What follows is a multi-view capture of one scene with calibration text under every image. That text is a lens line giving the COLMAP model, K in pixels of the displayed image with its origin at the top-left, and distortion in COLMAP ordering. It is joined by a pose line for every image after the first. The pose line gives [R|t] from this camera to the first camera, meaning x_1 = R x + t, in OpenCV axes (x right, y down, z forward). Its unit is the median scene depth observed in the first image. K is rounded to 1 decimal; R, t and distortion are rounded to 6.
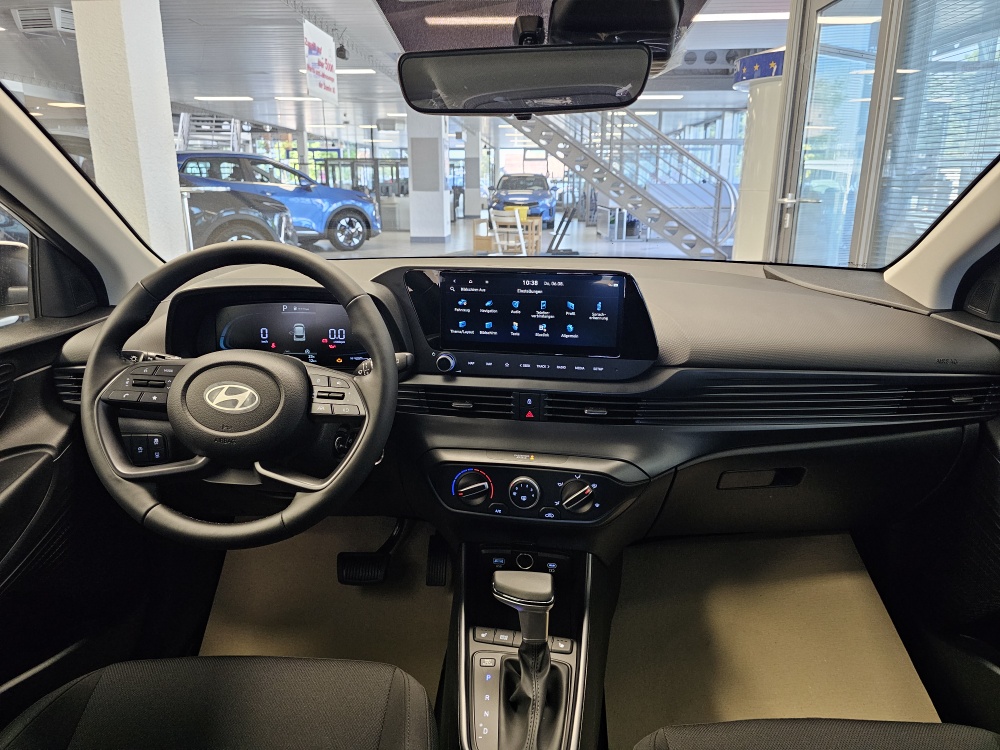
lens RADIAL K [[694.1, 0, 505.1], [0, 694.1, 351.0], [0, 0, 1]] dist [0.038550, -0.046855]
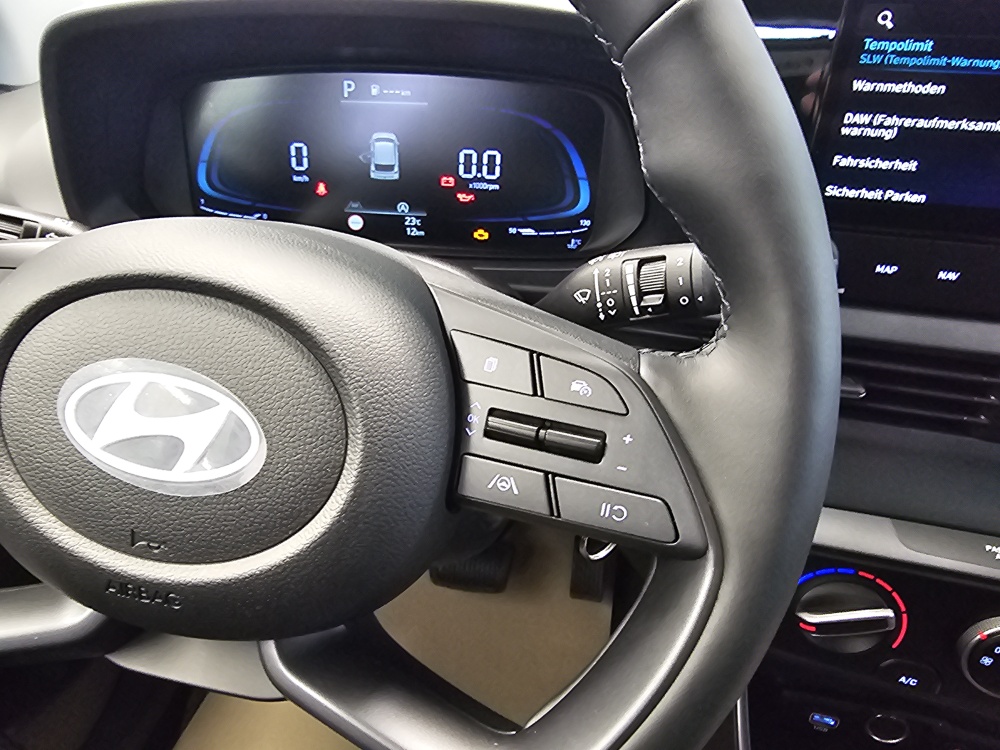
lens RADIAL K [[684.7, 0, 441.7], [0, 684.7, 384.8], [0, 0, 1]] dist [0.014984, -0.000821]
pose [[0.986474, 0.080823, -0.142610, -0.198733], [-0.036642, 0.956706, 0.288742, -0.016559], [0.159773, -0.279610, 0.946726, 0.604768]]
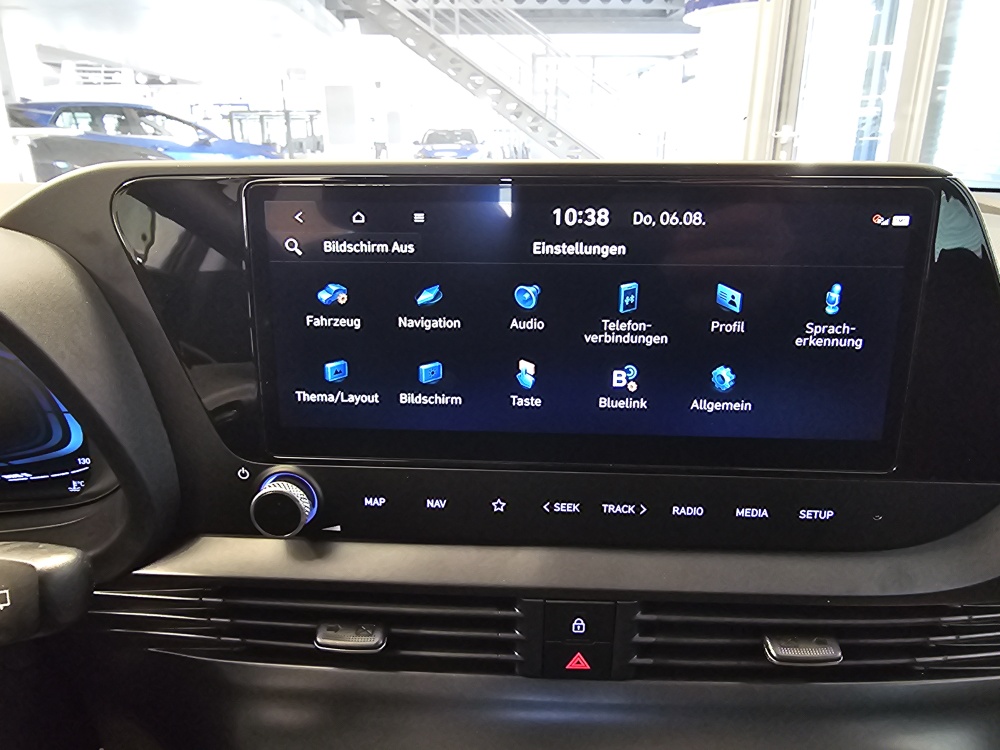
lens RADIAL K [[684.7, 0, 496.1], [0, 684.7, 370.9], [0, 0, 1]] dist [0.014984, -0.000821]
pose [[0.995713, -0.036732, 0.084892, -0.019680], [0.029612, 0.996055, 0.083654, -0.057389], [-0.087630, -0.080782, 0.992872, 0.677990]]
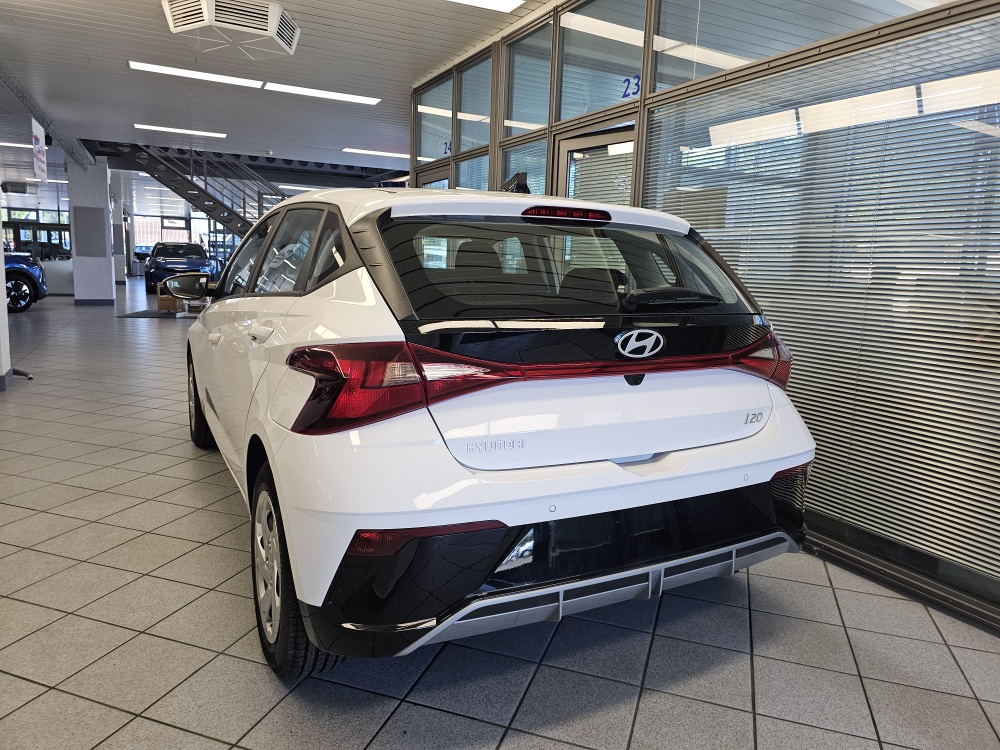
lens RADIAL K [[694.1, 0, 514.6], [0, 694.1, 375.0], [0, 0, 1]] dist [0.038550, -0.046855]
pose [[0.862984, -0.055190, 0.502207, -1.133663], [0.088756, 0.995118, -0.043158, 0.590038], [-0.497373, 0.081819, 0.863670, -2.529153]]
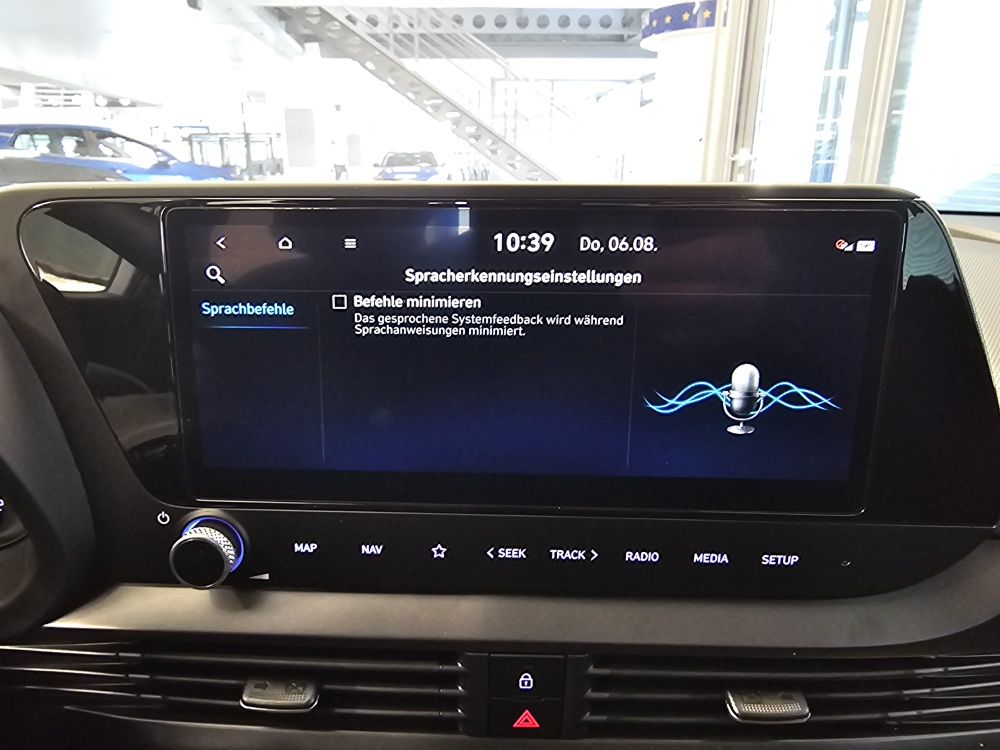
lens RADIAL K [[684.7, 0, 464.4], [0, 684.7, 378.9], [0, 0, 1]] dist [0.014984, -0.000821]
pose [[0.994610, -0.038156, 0.096406, -0.010152], [0.031969, 0.997377, 0.064932, -0.060941], [-0.098631, -0.061500, 0.993222, 0.695806]]
